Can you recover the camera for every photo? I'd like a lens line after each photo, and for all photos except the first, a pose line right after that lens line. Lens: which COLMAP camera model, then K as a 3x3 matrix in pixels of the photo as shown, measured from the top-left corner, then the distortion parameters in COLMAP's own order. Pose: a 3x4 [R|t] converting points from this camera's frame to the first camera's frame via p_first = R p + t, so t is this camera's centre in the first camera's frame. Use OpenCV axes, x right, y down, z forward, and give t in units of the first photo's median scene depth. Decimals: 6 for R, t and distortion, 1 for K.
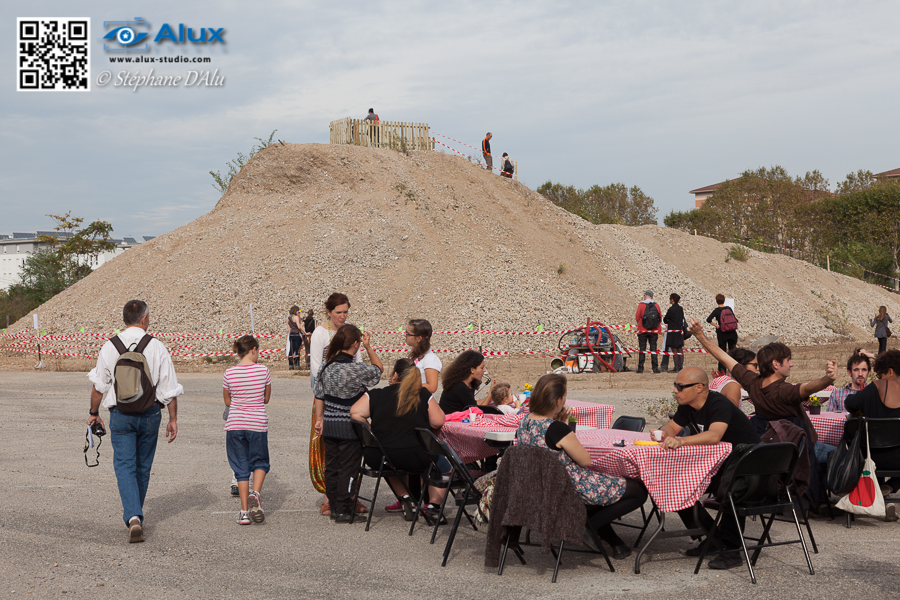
lens RADIAL K [[5201.1, 0, 450.0], [0, 5201.1, 300.7], [0, 0, 1]] dist [0.855942, 0.000000]
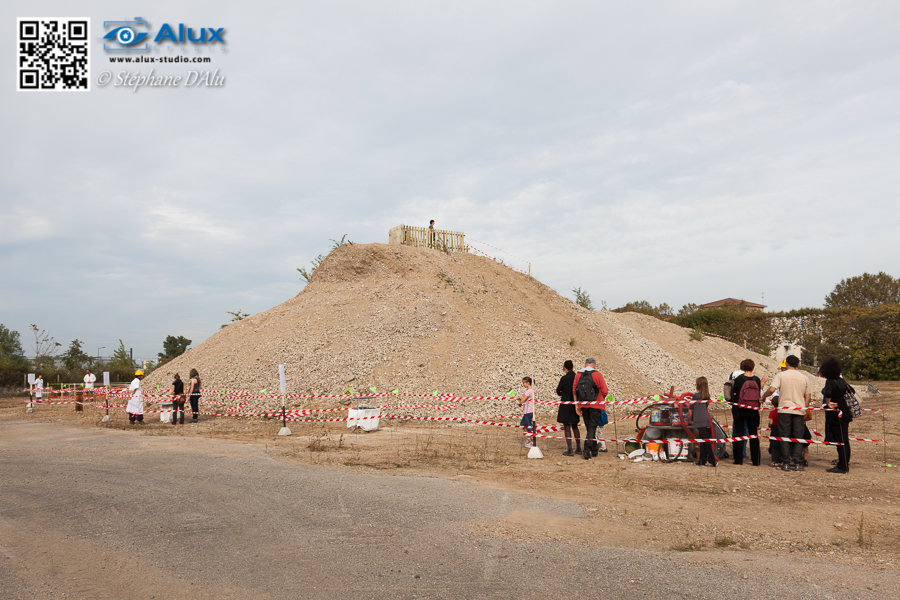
lens RADIAL K [[5201.1, 0, 450.2], [0, 5201.1, 299.6], [0, 0, 1]] dist [0.855942, 0.000000]
pose [[0.999841, 0.016329, -0.007214, 0.001860], [-0.016418, 0.999788, -0.012423, -0.000498], [0.007010, 0.012539, 0.999897, -0.269996]]
